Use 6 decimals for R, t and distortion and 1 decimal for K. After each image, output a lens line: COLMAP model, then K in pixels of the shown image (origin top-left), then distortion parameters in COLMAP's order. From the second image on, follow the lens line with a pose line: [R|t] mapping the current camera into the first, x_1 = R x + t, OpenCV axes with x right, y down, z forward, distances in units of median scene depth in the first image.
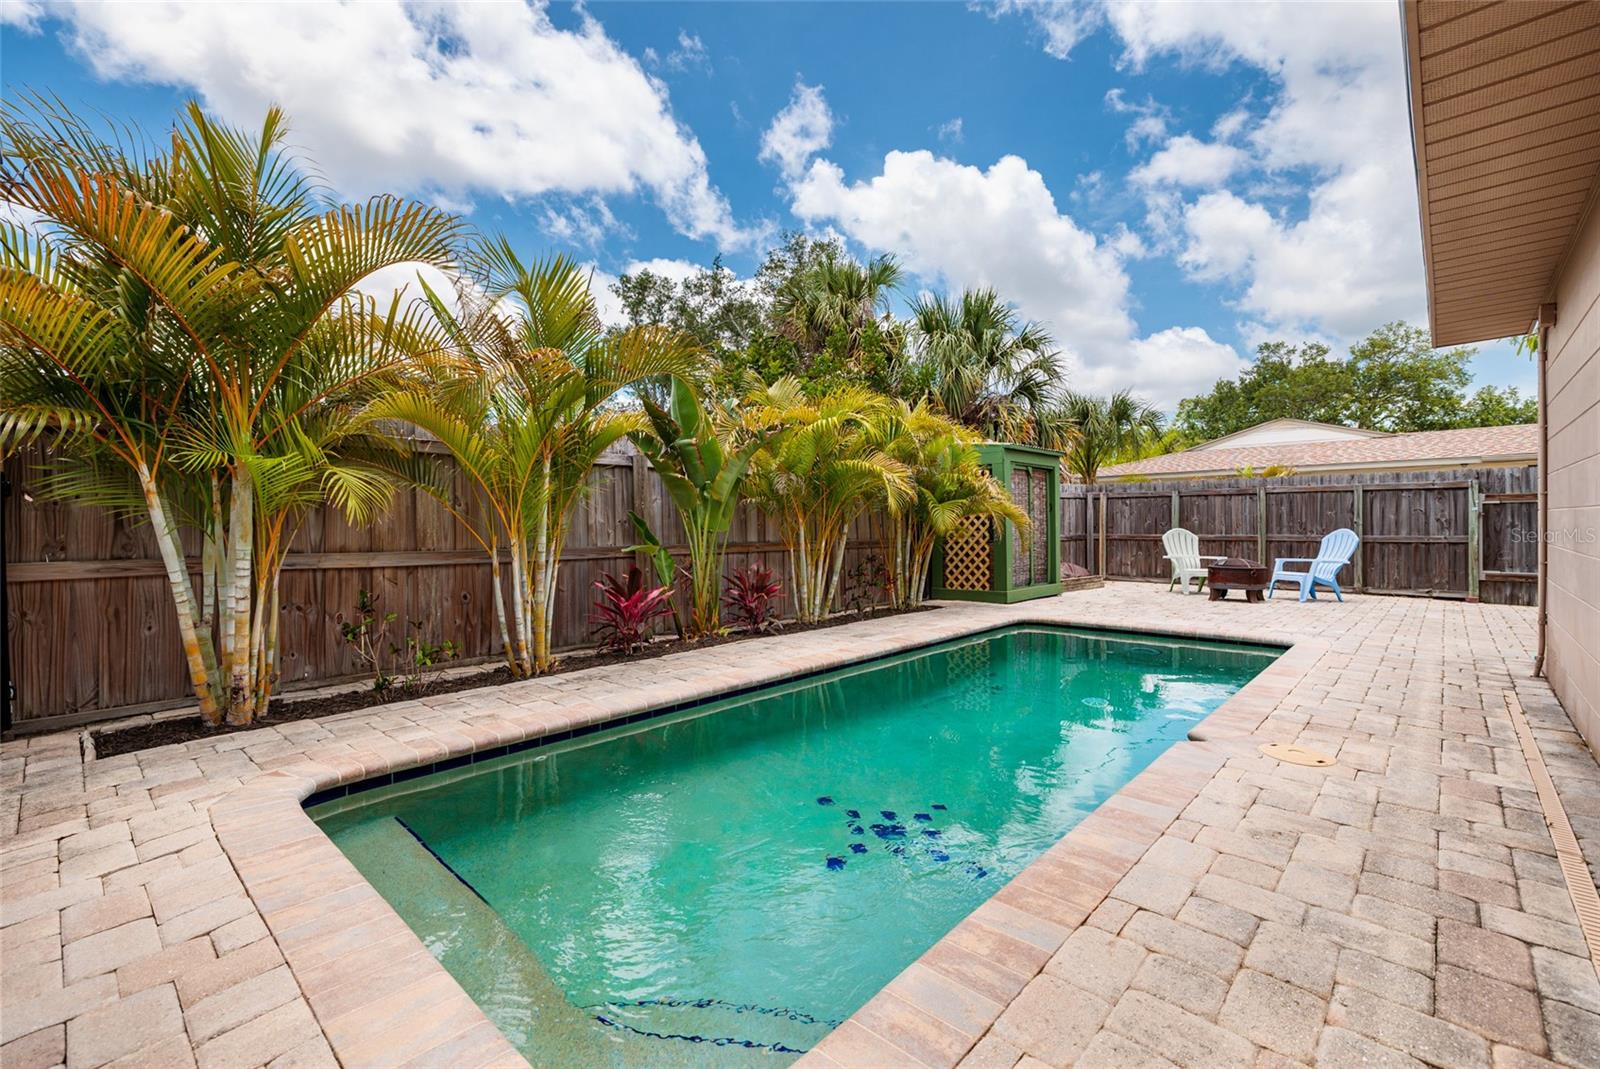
lens RADIAL K [[689.2, 0, 810.6], [0, 689.2, 536.4], [0, 0, 1]] dist [0.001520, -0.000926]
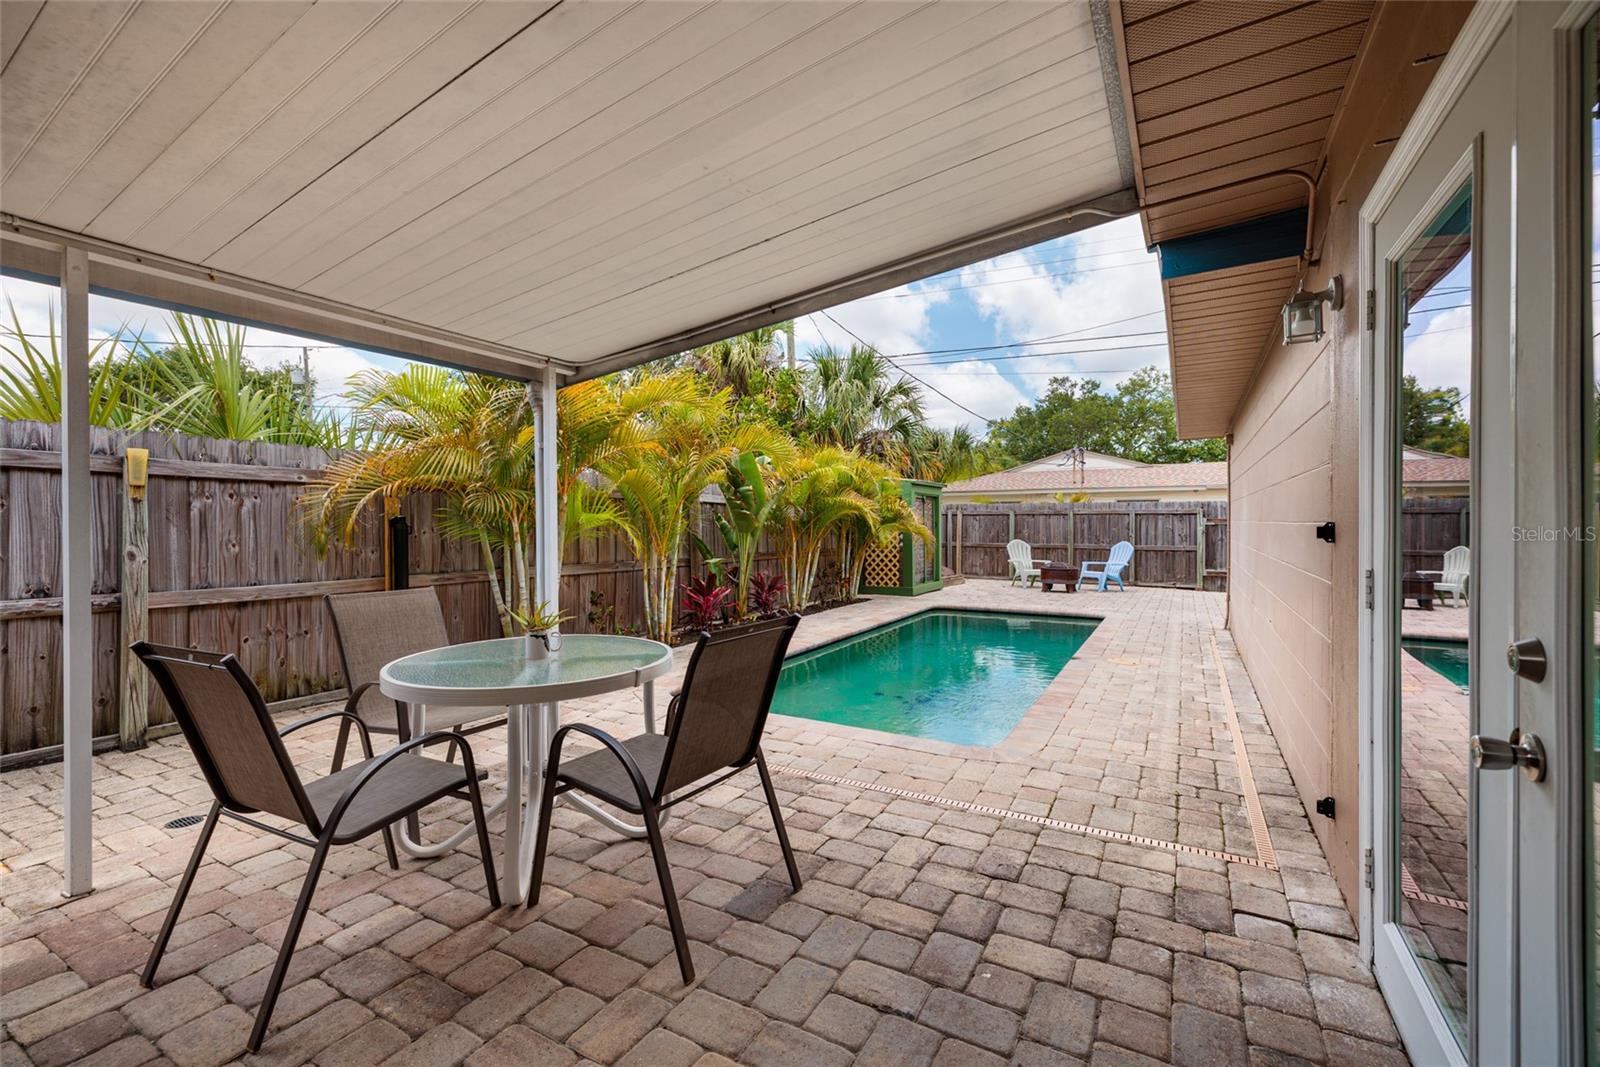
lens RADIAL K [[689.2, 0, 787.0], [0, 689.2, 528.2], [0, 0, 1]] dist [0.001520, -0.000926]
pose [[0.975589, 0.005994, 0.219523, -0.224625], [-0.003720, 0.999935, -0.010772, -0.019090], [-0.219574, 0.009692, 0.975548, -0.245155]]
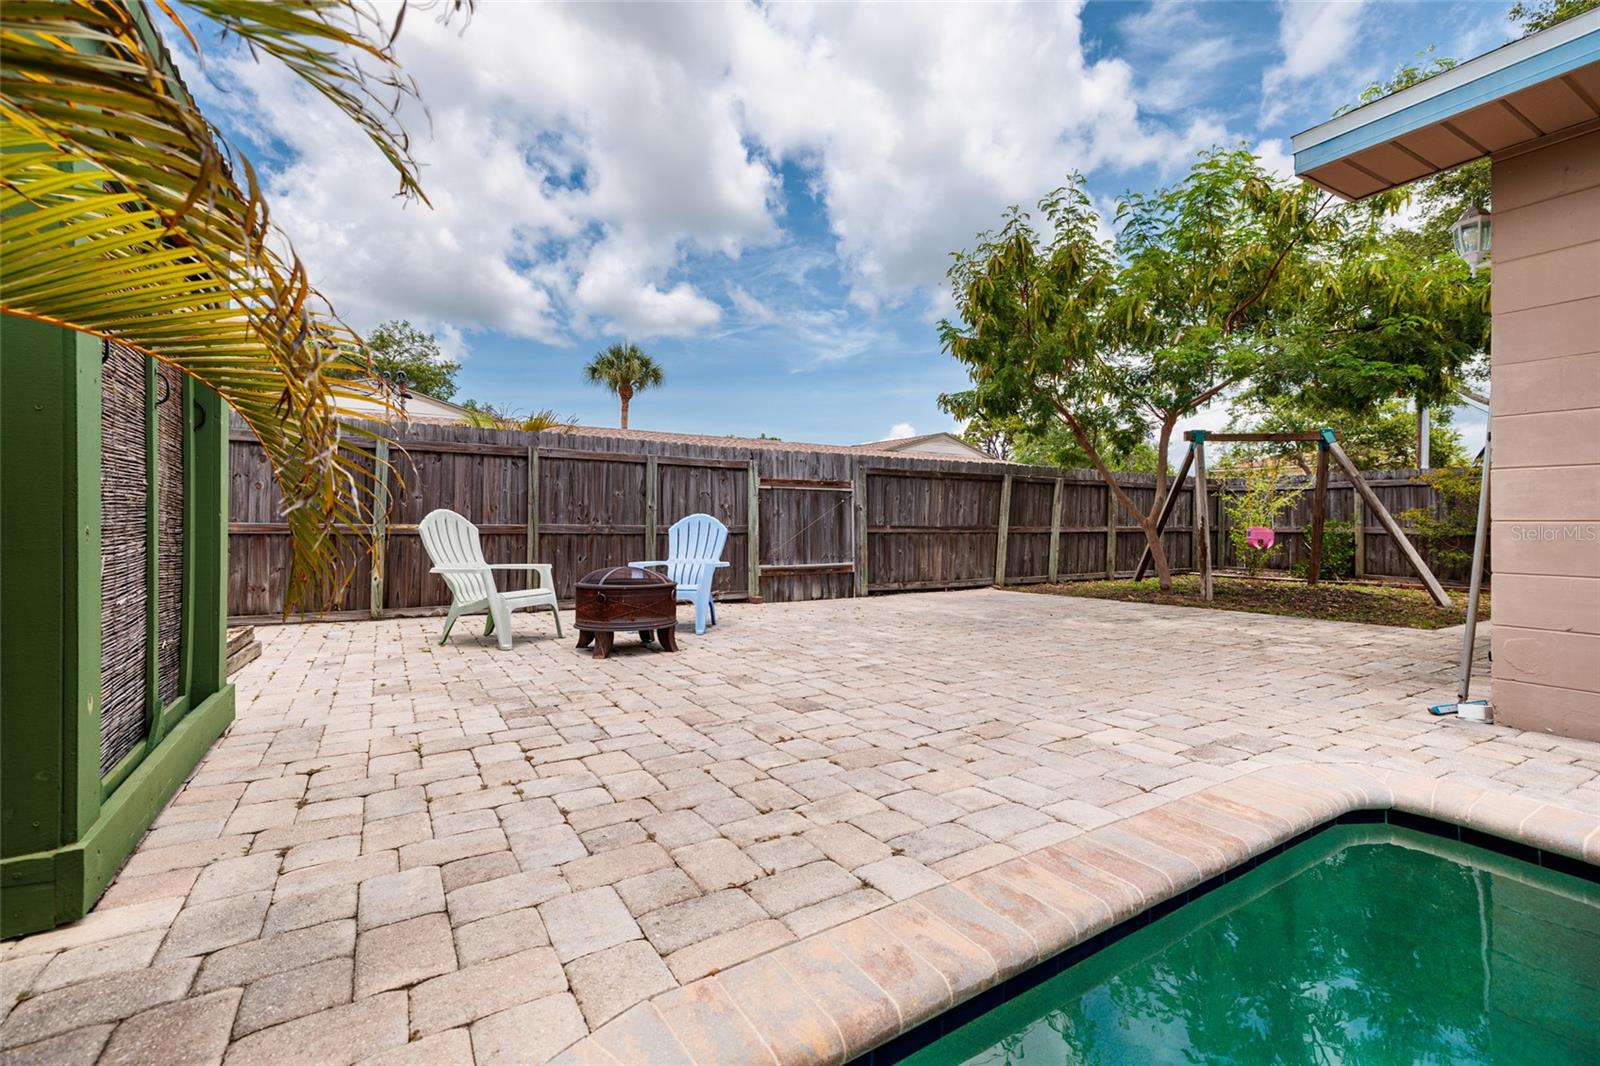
lens RADIAL K [[689.2, 0, 803.5], [0, 689.2, 525.9], [0, 0, 1]] dist [0.001520, -0.000926]
pose [[0.271897, 0.002721, 0.962323, 0.143972], [0.007537, 0.999959, -0.004957, 0.004350], [-0.962297, 0.008601, 0.271865, 0.667193]]
